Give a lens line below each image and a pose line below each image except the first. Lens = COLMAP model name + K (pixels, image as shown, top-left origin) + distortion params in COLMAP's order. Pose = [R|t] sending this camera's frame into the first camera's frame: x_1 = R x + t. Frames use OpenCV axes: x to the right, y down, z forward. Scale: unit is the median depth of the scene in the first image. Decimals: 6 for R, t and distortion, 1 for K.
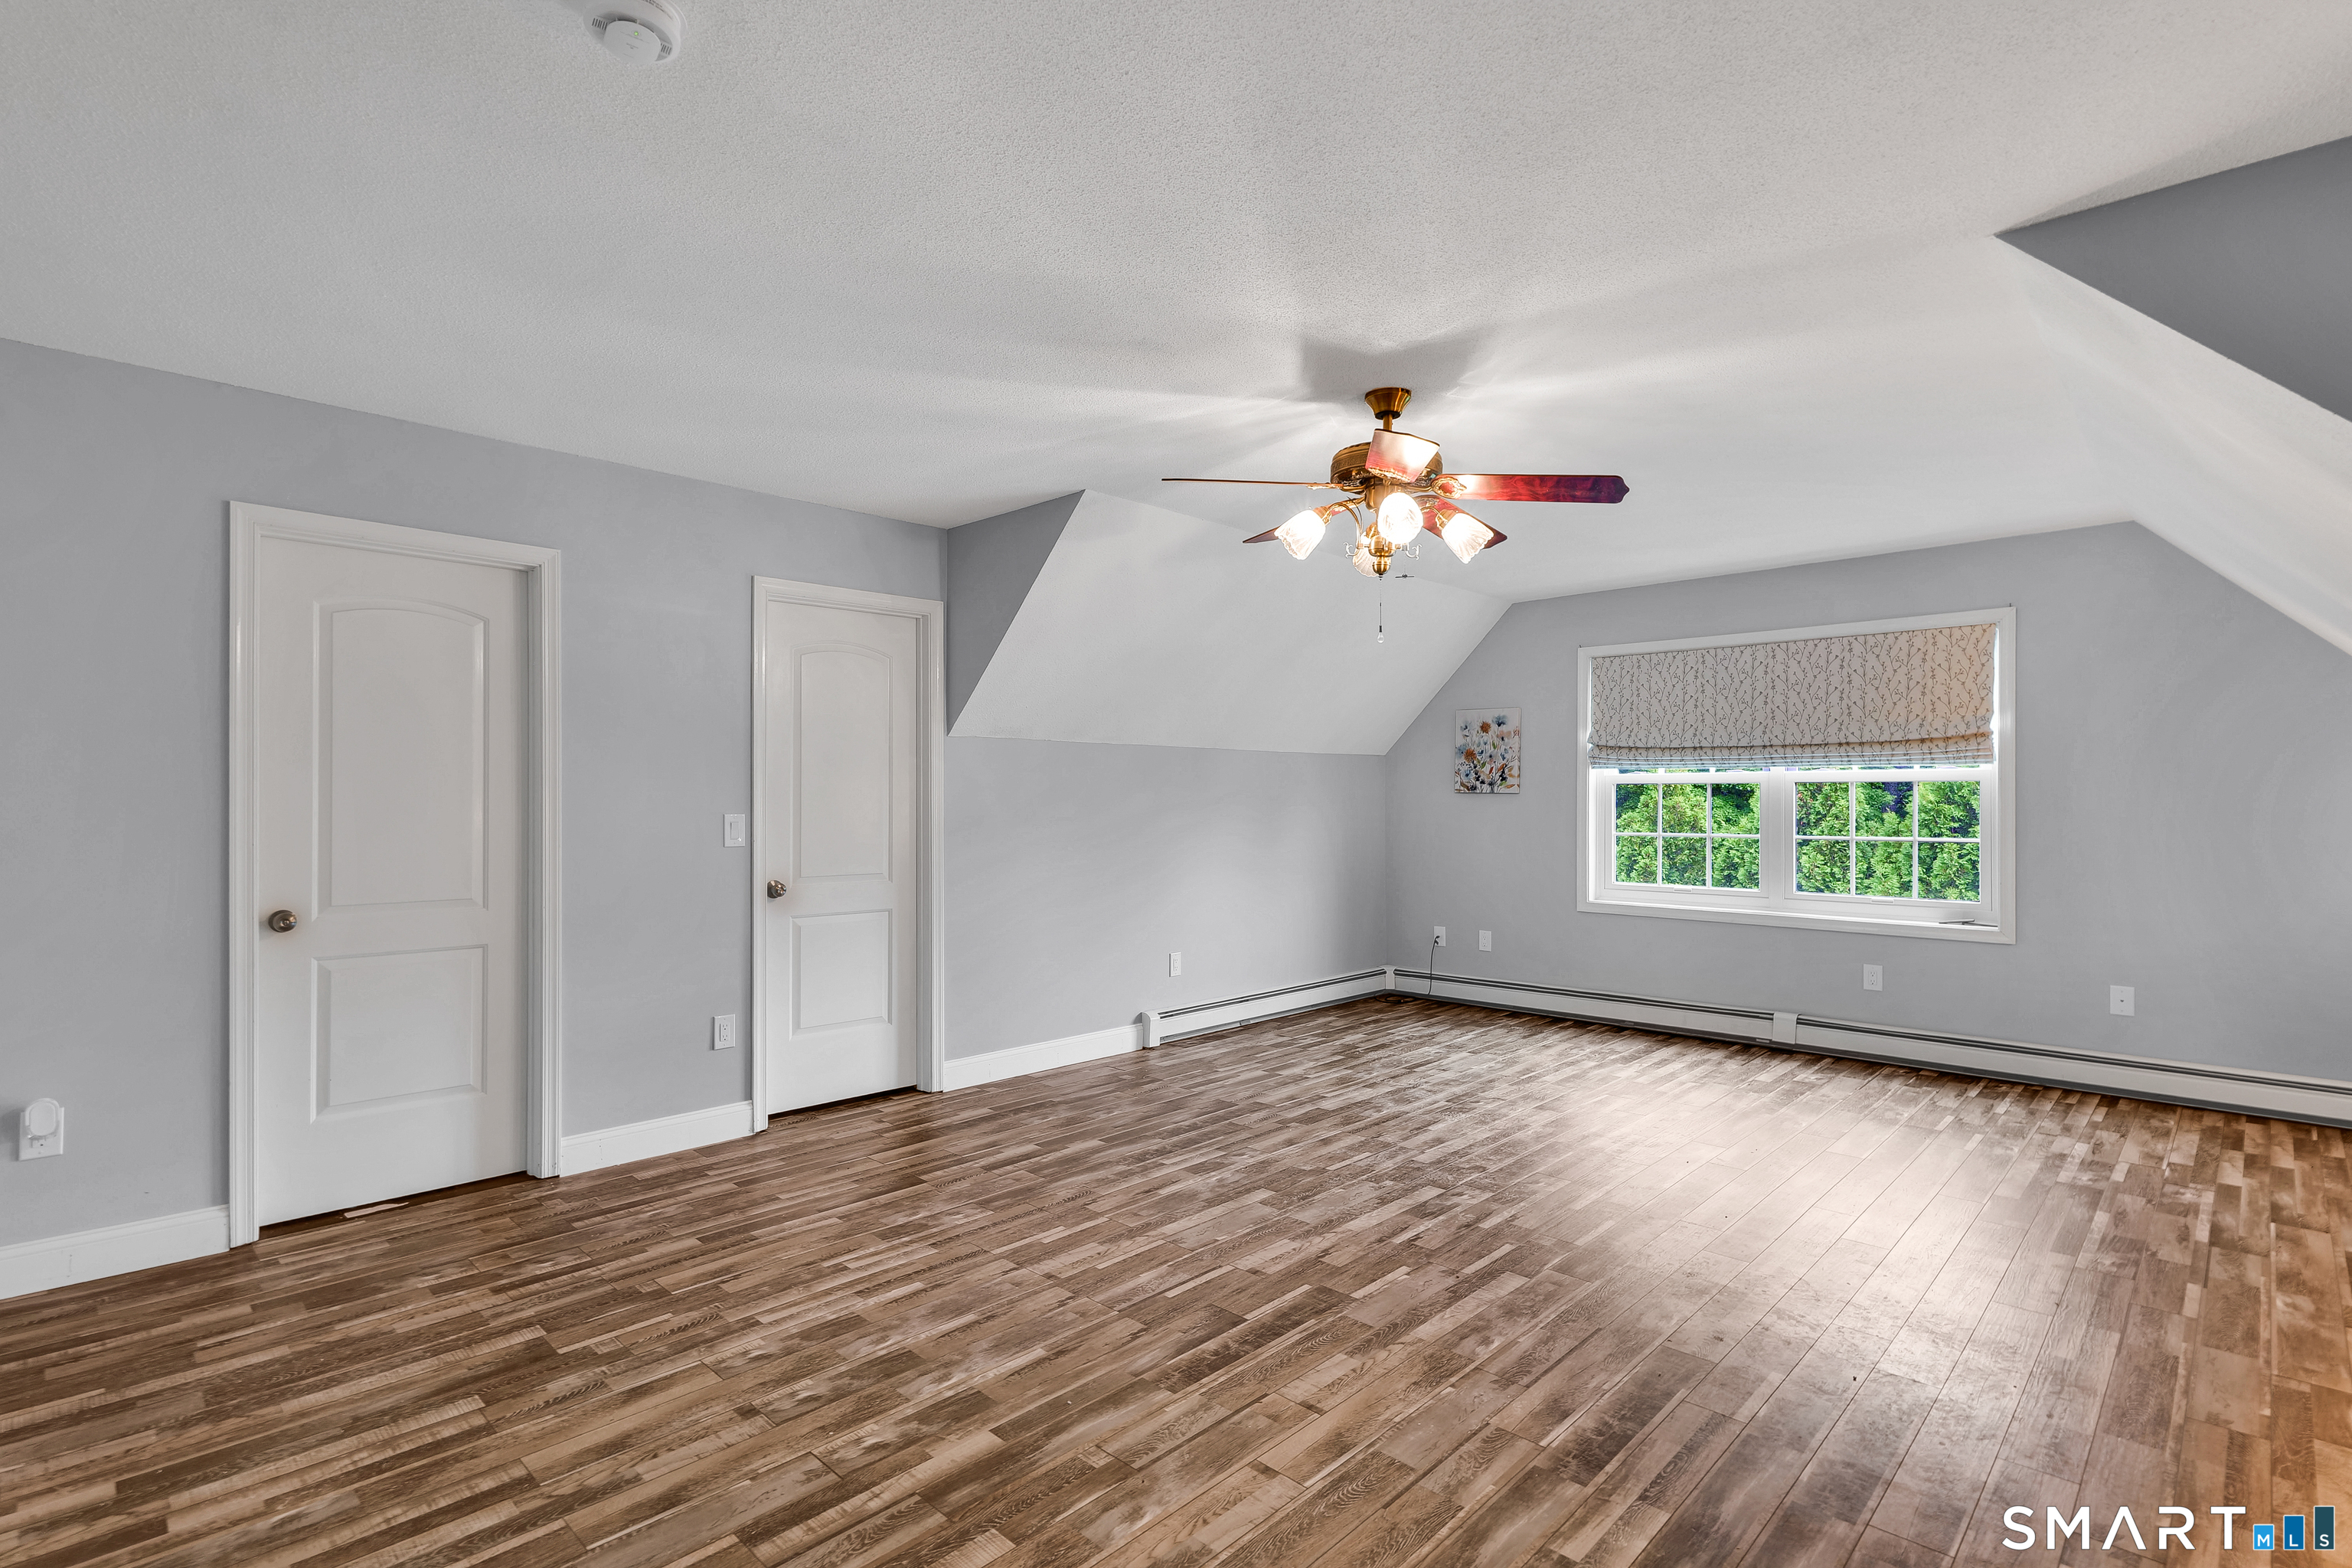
lens RADIAL K [[1093.8, 0, 1211.8], [0, 1093.8, 797.9], [0, 0, 1]] dist [0.003303, -0.000063]
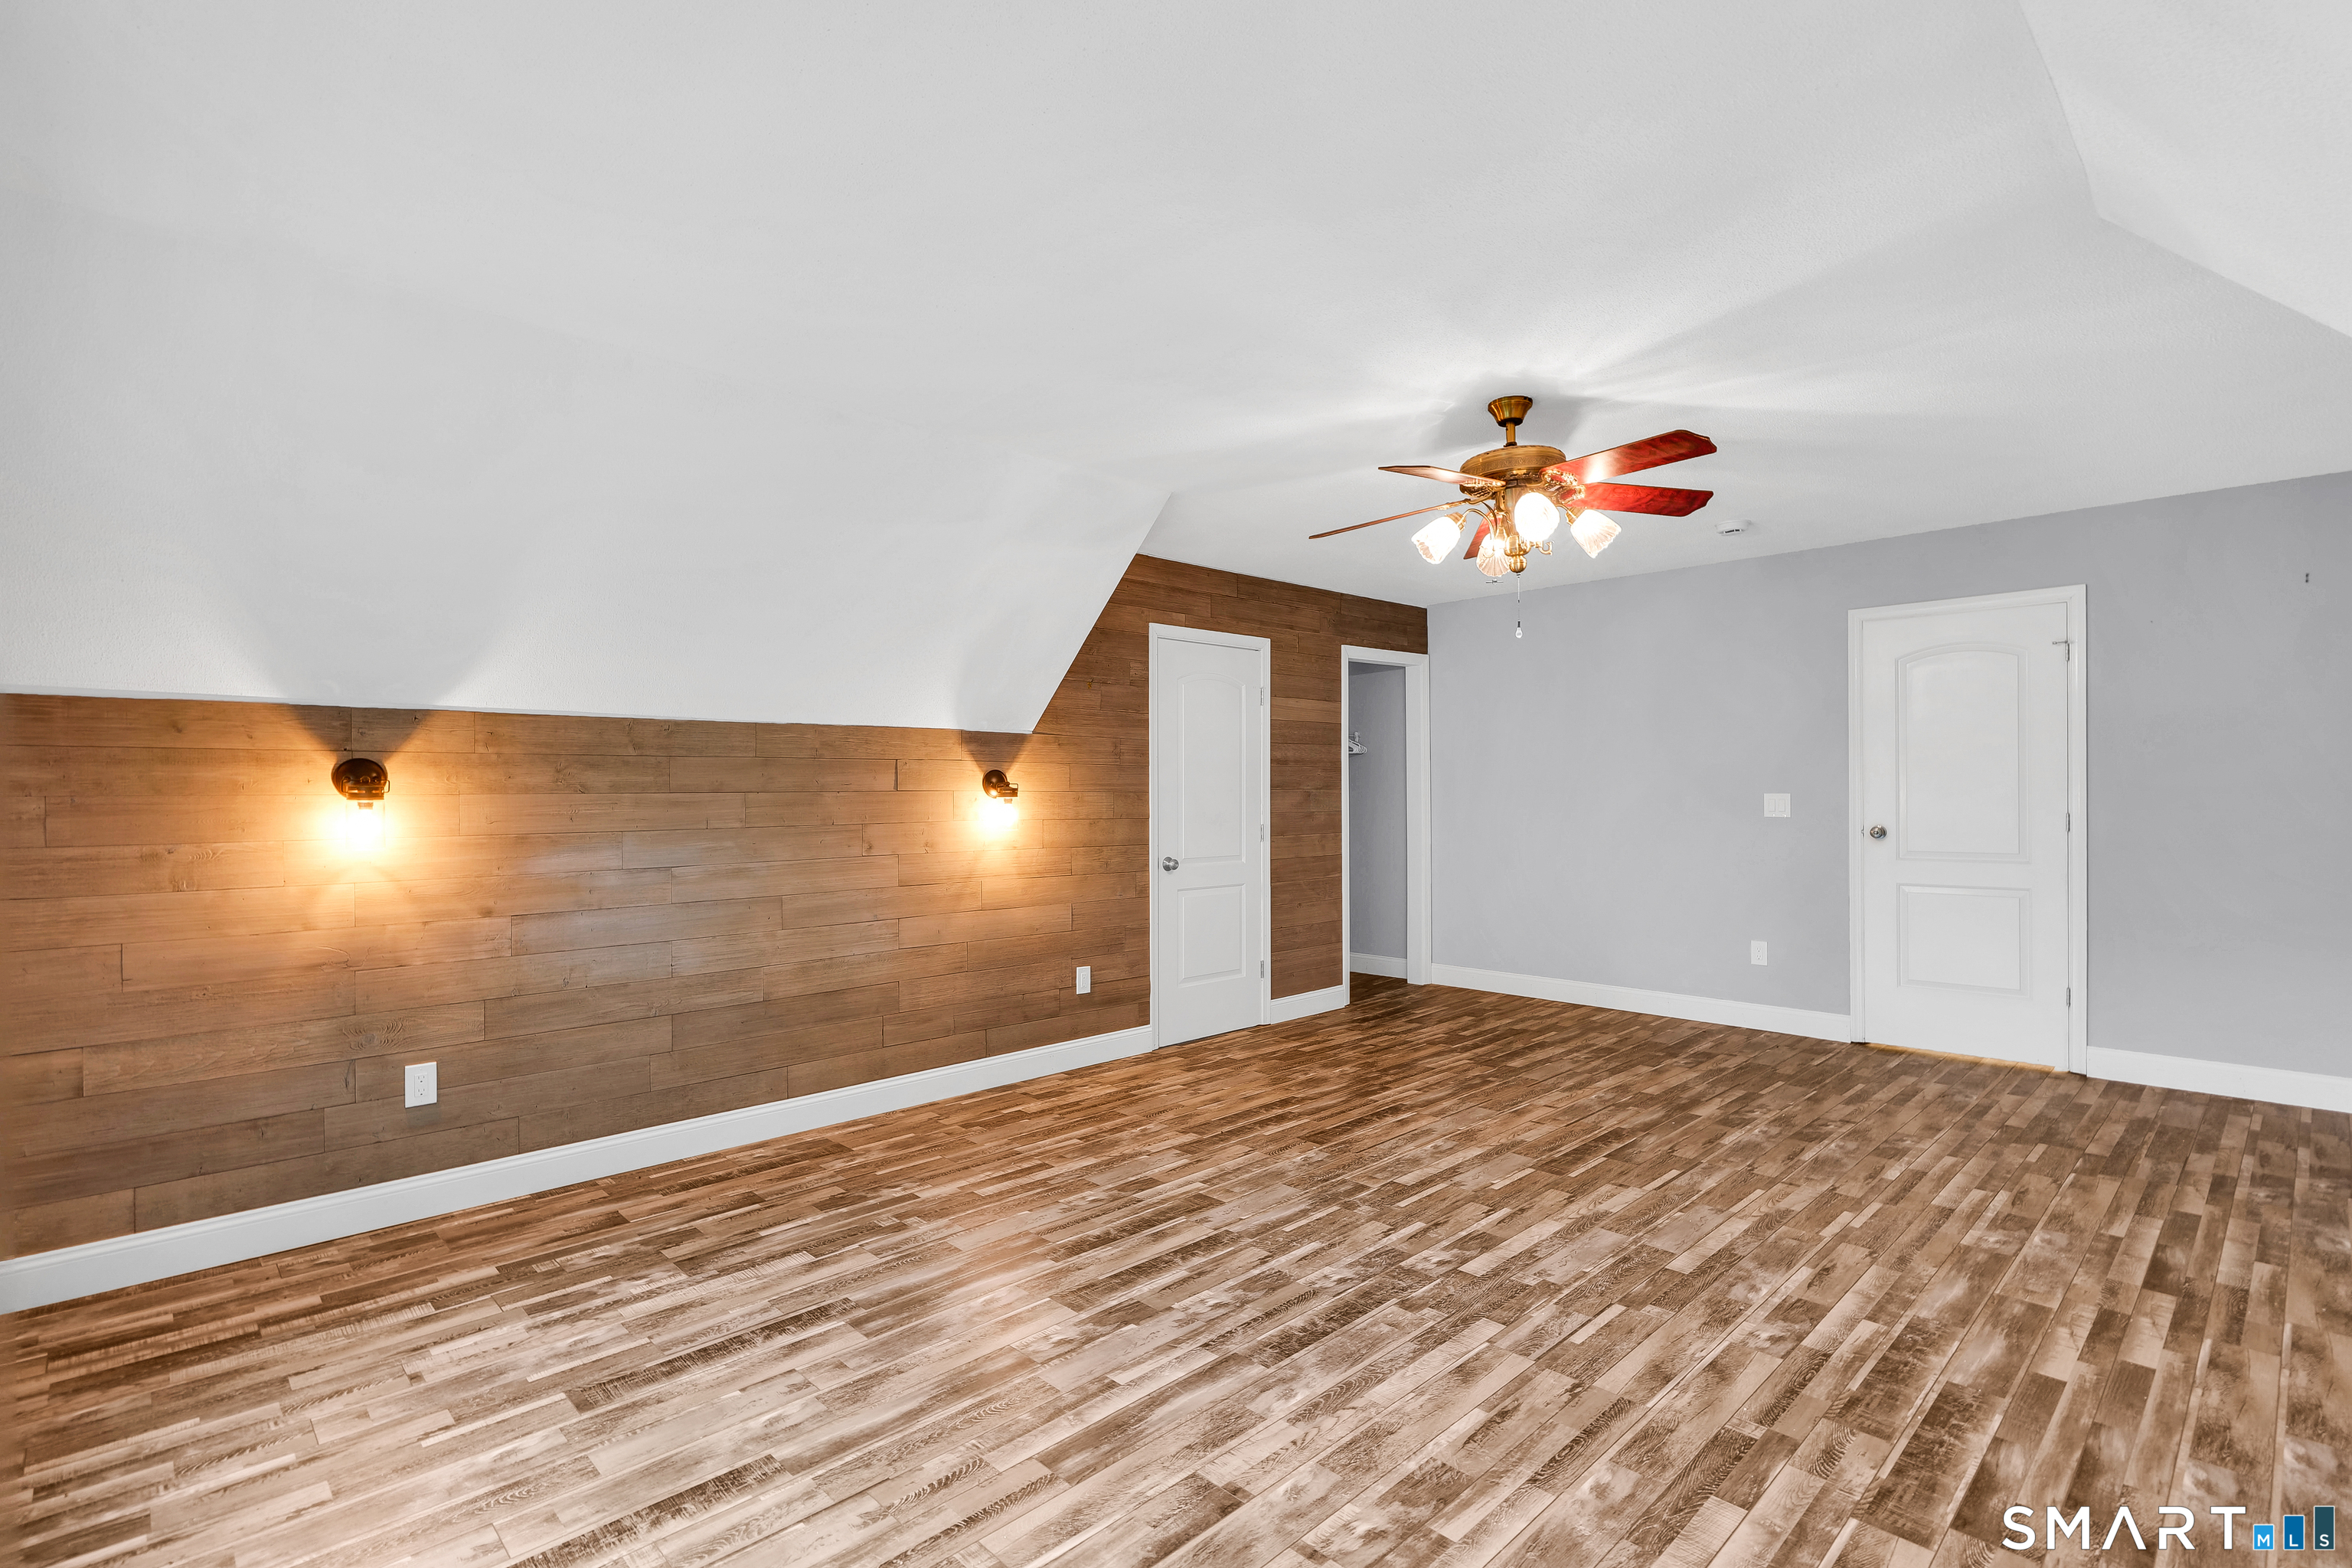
lens RADIAL K [[1093.8, 0, 1211.8], [0, 1093.8, 797.9], [0, 0, 1]] dist [0.003303, -0.000063]
pose [[-0.999584, 0.009323, 0.027295, 0.404279], [0.009474, 0.999941, 0.005400, 0.000138], [-0.027243, 0.005656, -0.999613, 1.980258]]
